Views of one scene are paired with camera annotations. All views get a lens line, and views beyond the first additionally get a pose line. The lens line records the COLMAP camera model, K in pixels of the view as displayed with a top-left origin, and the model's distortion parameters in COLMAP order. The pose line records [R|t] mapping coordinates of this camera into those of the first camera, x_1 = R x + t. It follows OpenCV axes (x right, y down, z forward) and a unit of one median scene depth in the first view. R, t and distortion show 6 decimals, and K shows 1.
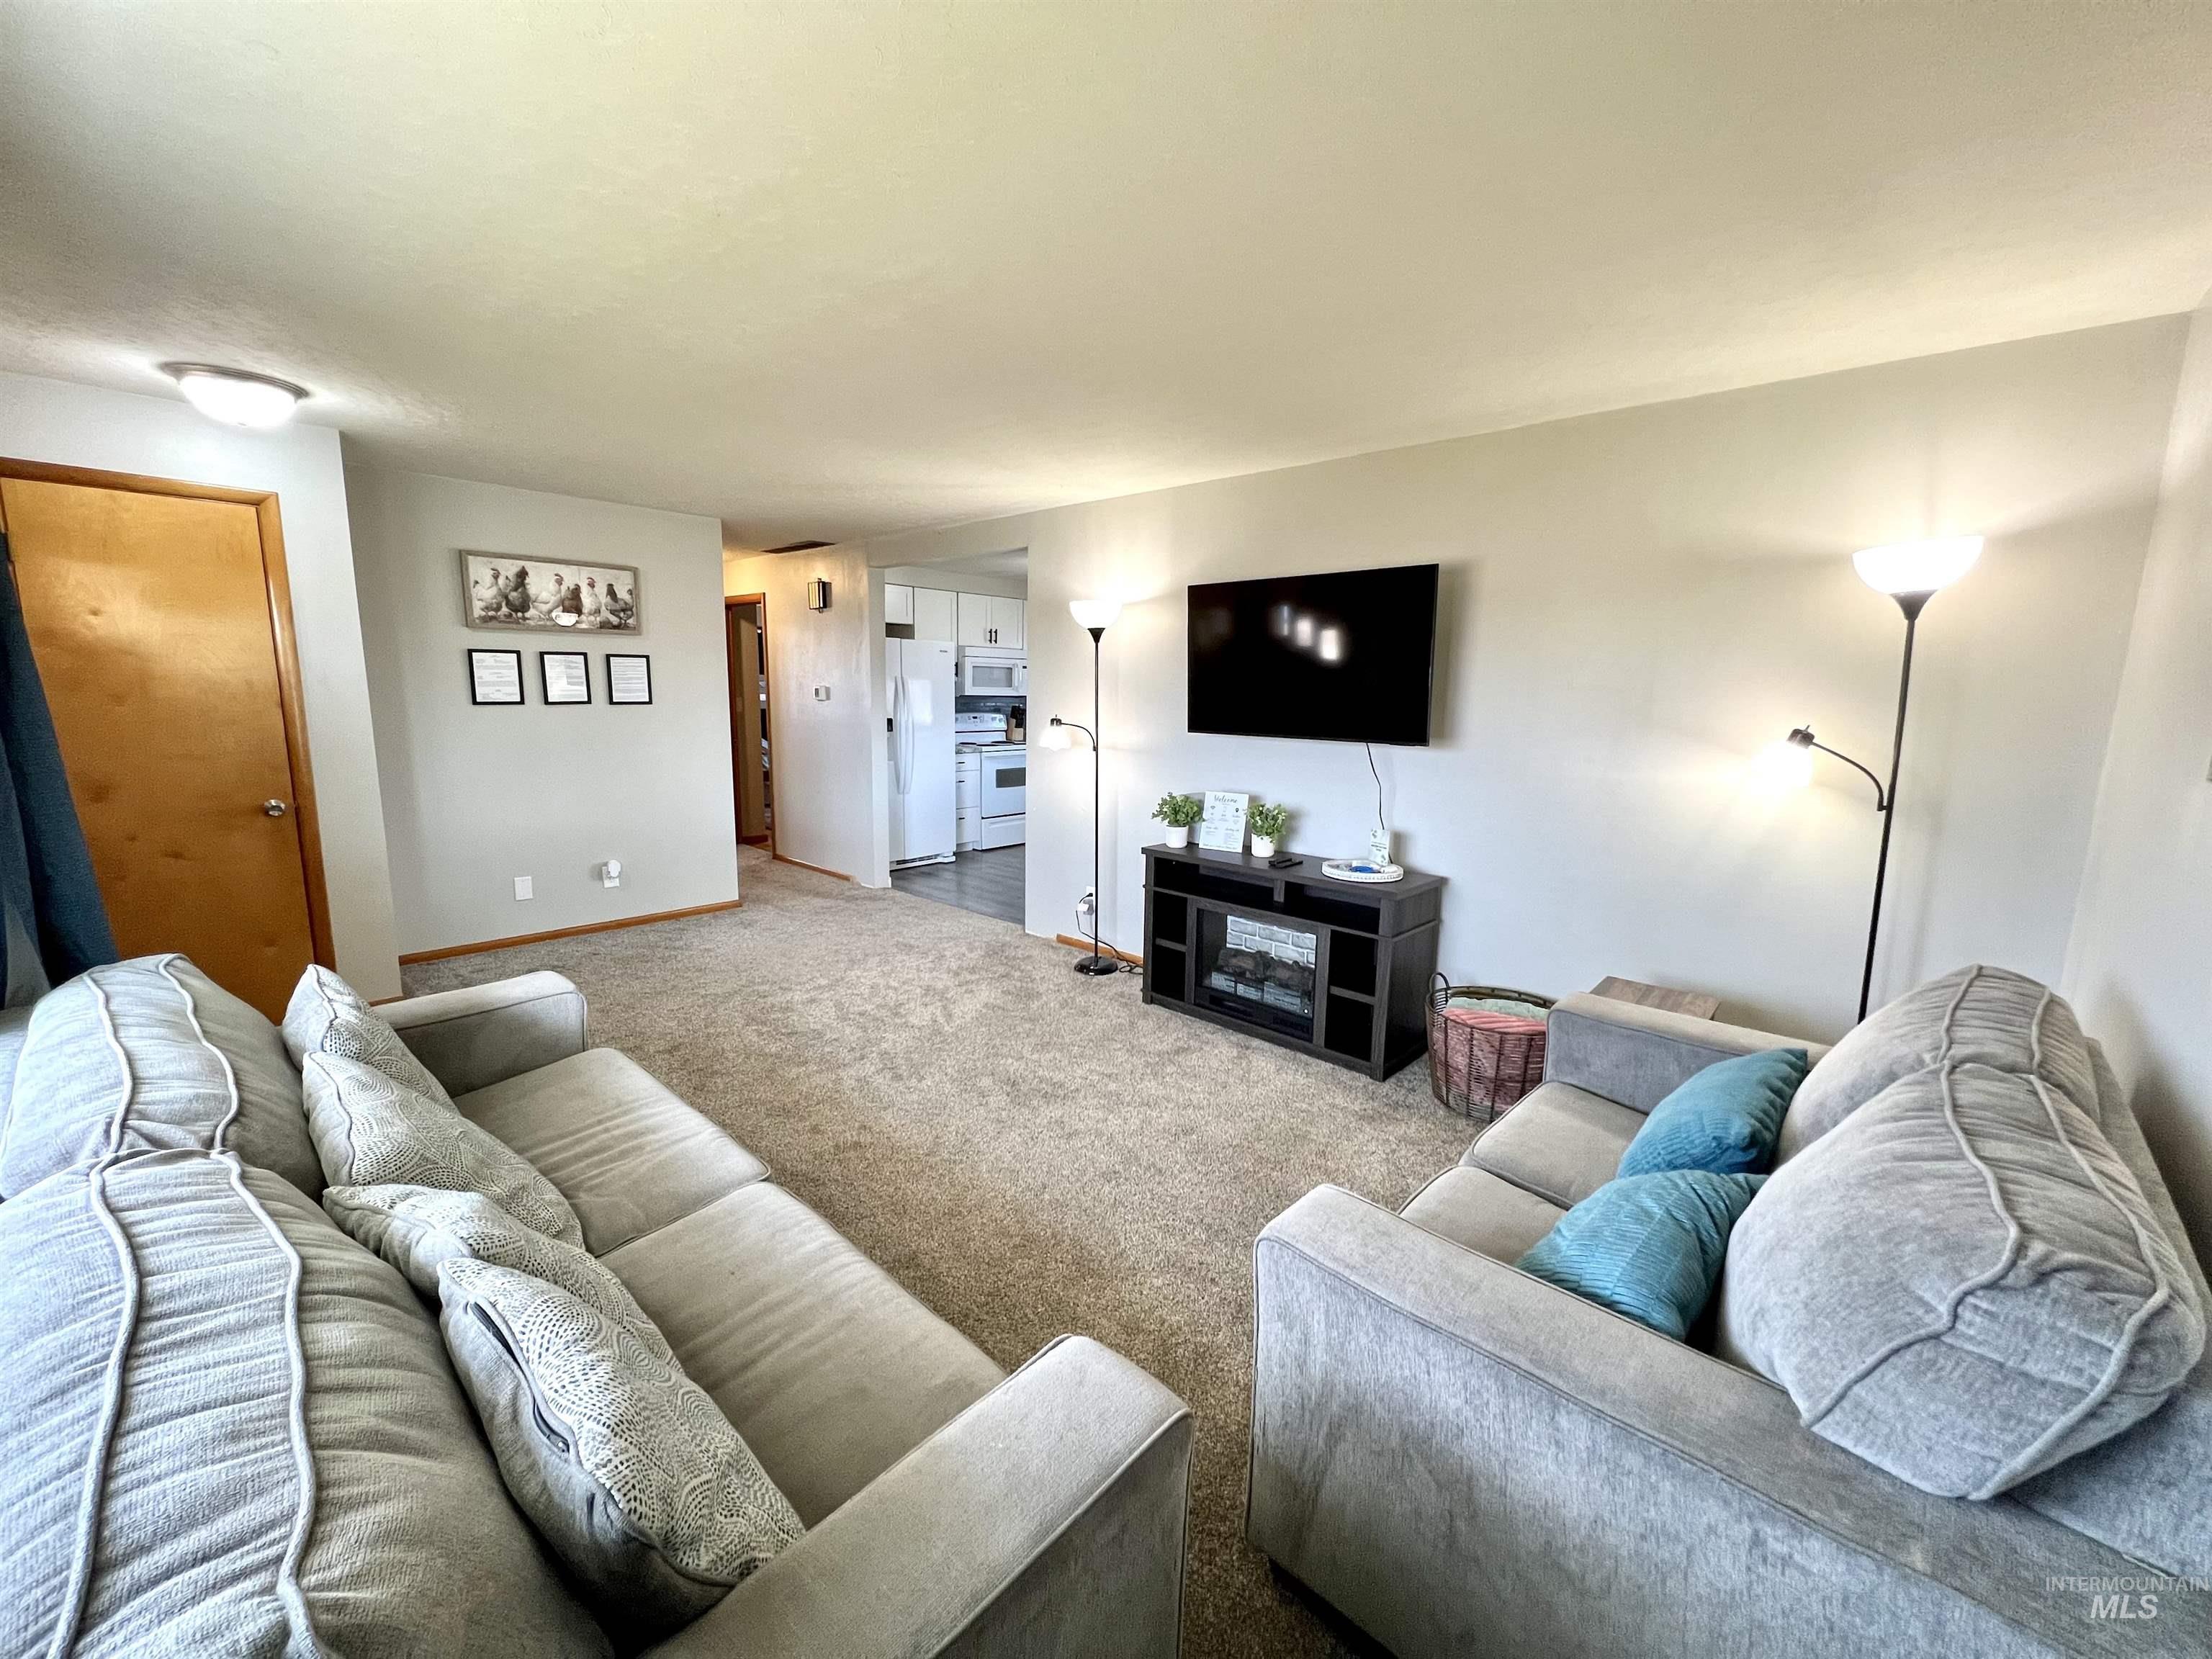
lens RADIAL K [[883.9, 0, 1104.7], [0, 883.9, 827.8], [0, 0, 1]] dist [-0.000883, 0.000134]
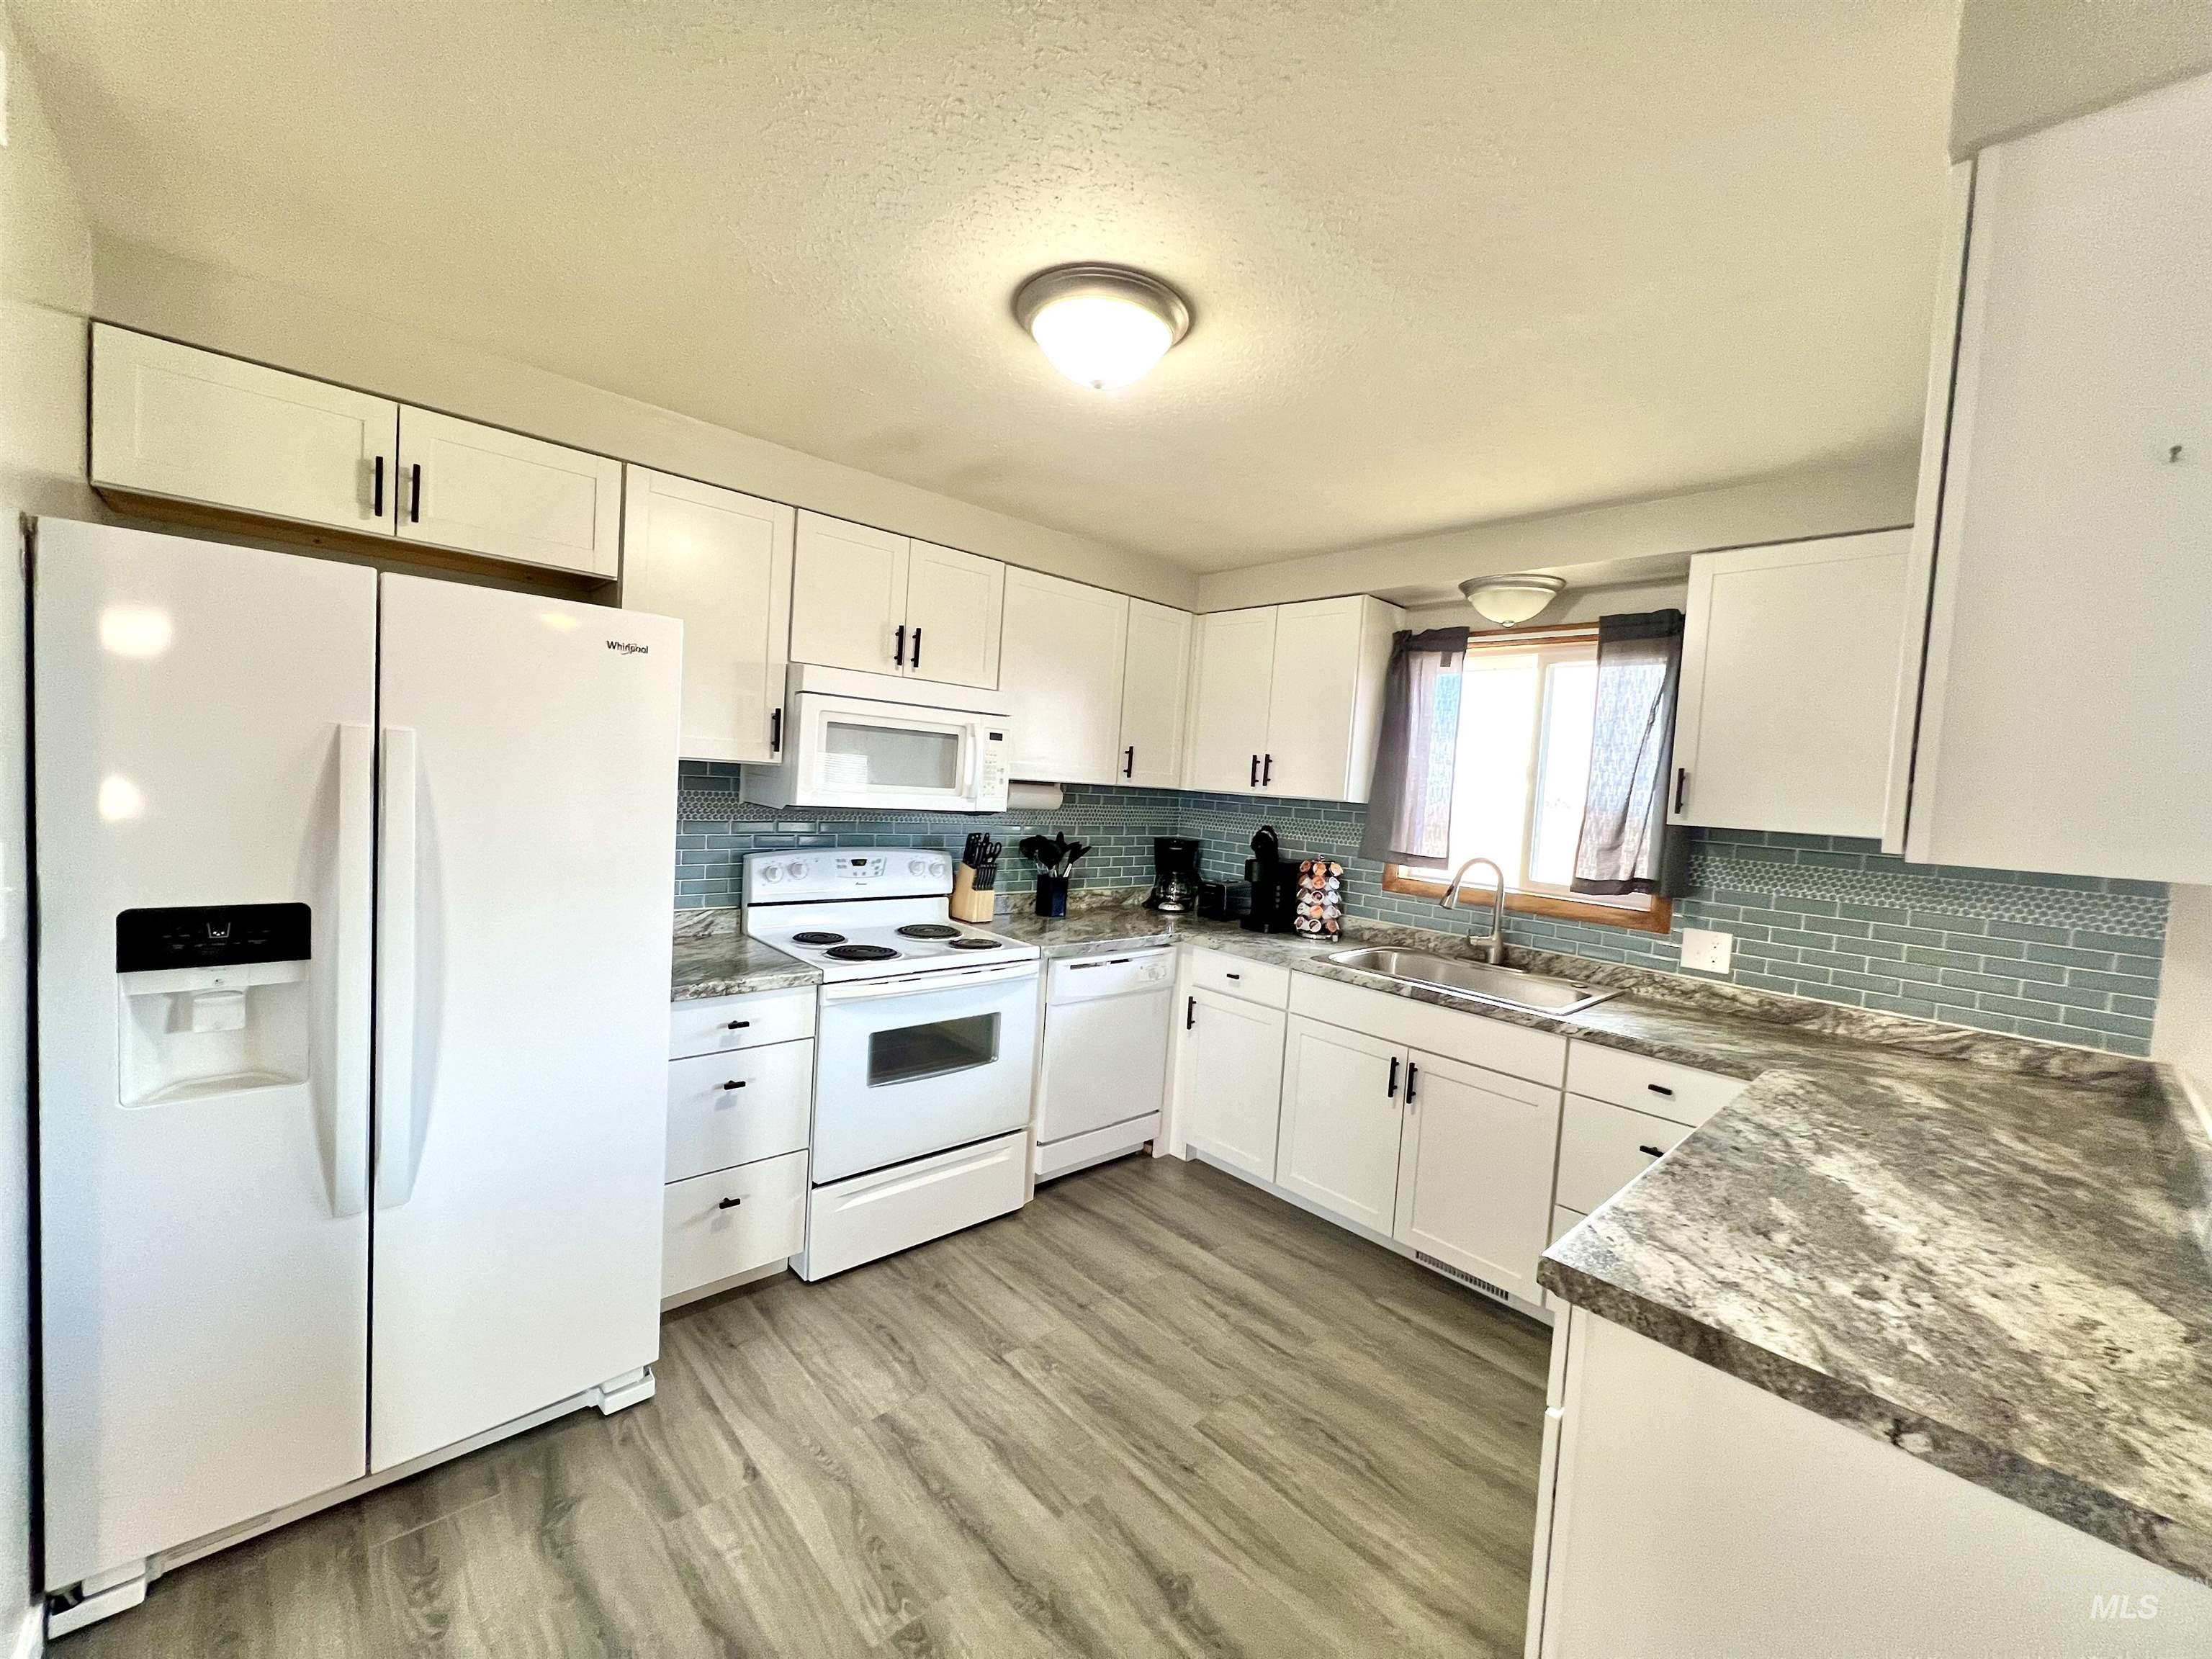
lens RADIAL K [[883.9, 0, 1104.7], [0, 883.9, 827.8], [0, 0, 1]] dist [-0.000883, 0.000134]
pose [[0.995312, 0.050736, -0.082338, -0.020612], [-0.059275, 0.992723, -0.104821, -0.183133], [0.076421, 0.109211, 0.991077, 1.091081]]
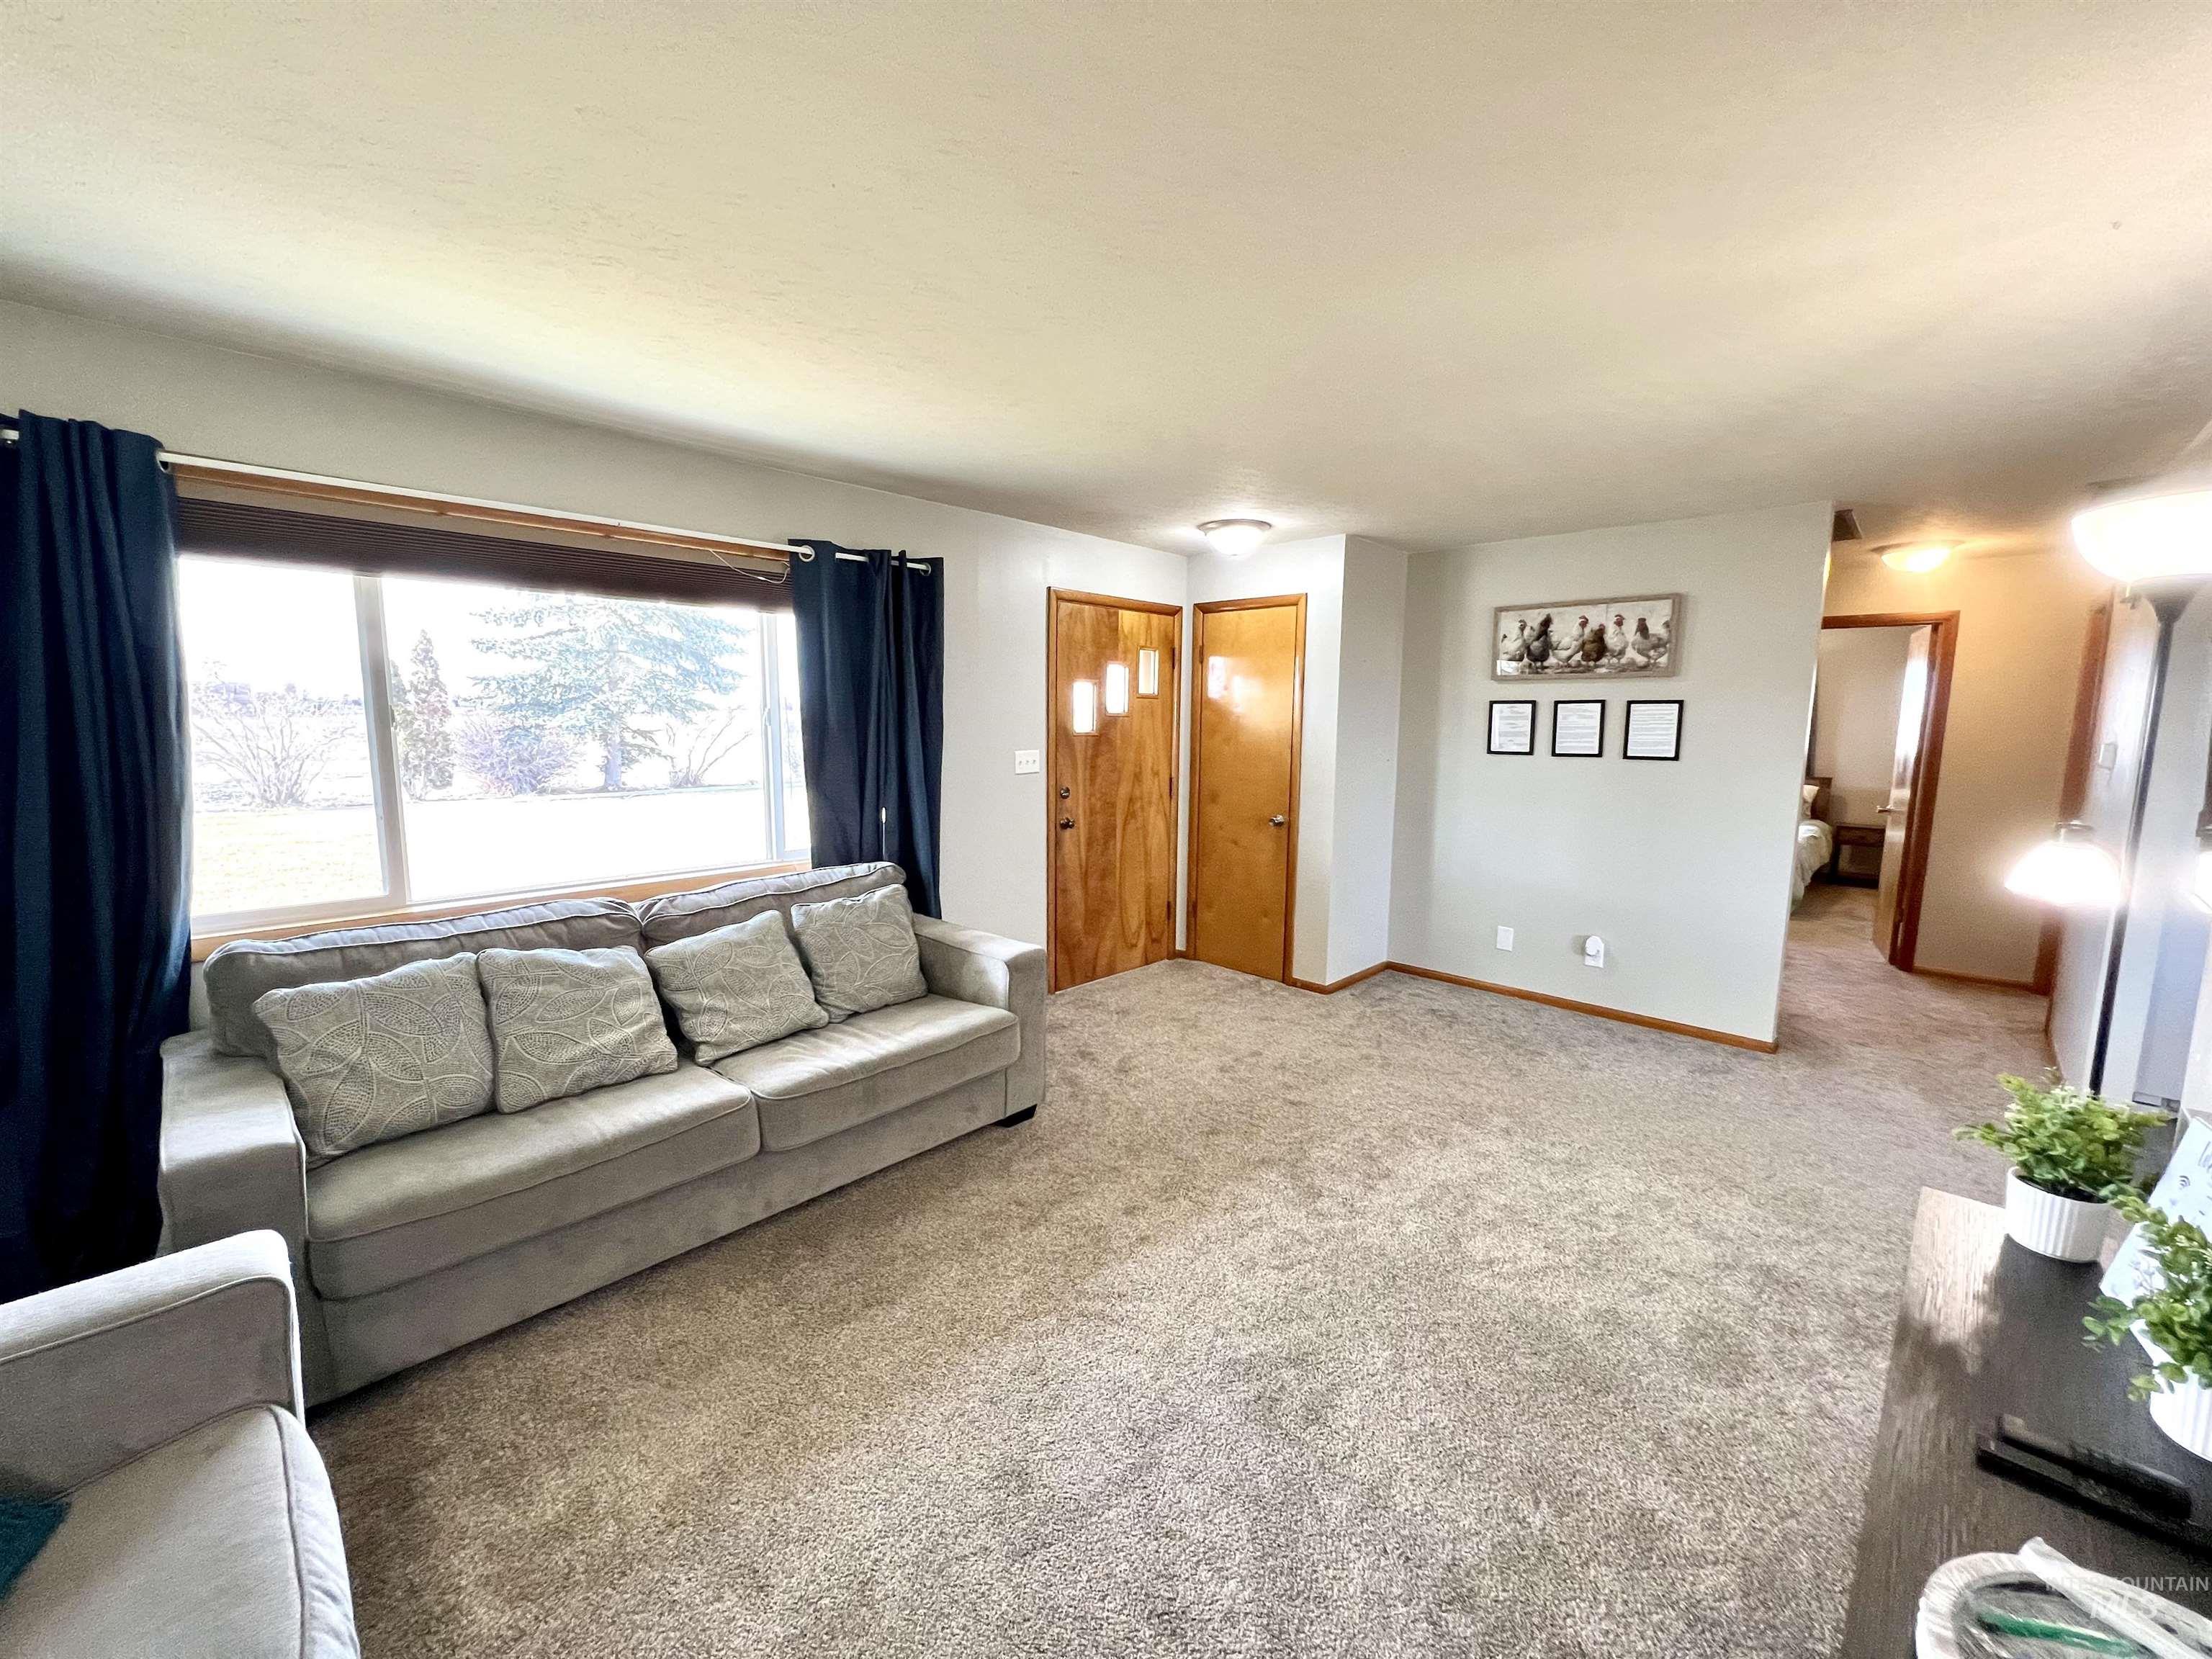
lens RADIAL K [[883.9, 0, 1104.7], [0, 883.9, 827.8], [0, 0, 1]] dist [-0.000883, 0.000134]
pose [[-0.026025, 0.108052, -0.993805, 0.327117], [-0.169161, 0.979328, 0.110908, -0.087161], [0.985245, 0.171000, -0.007209, 0.541662]]
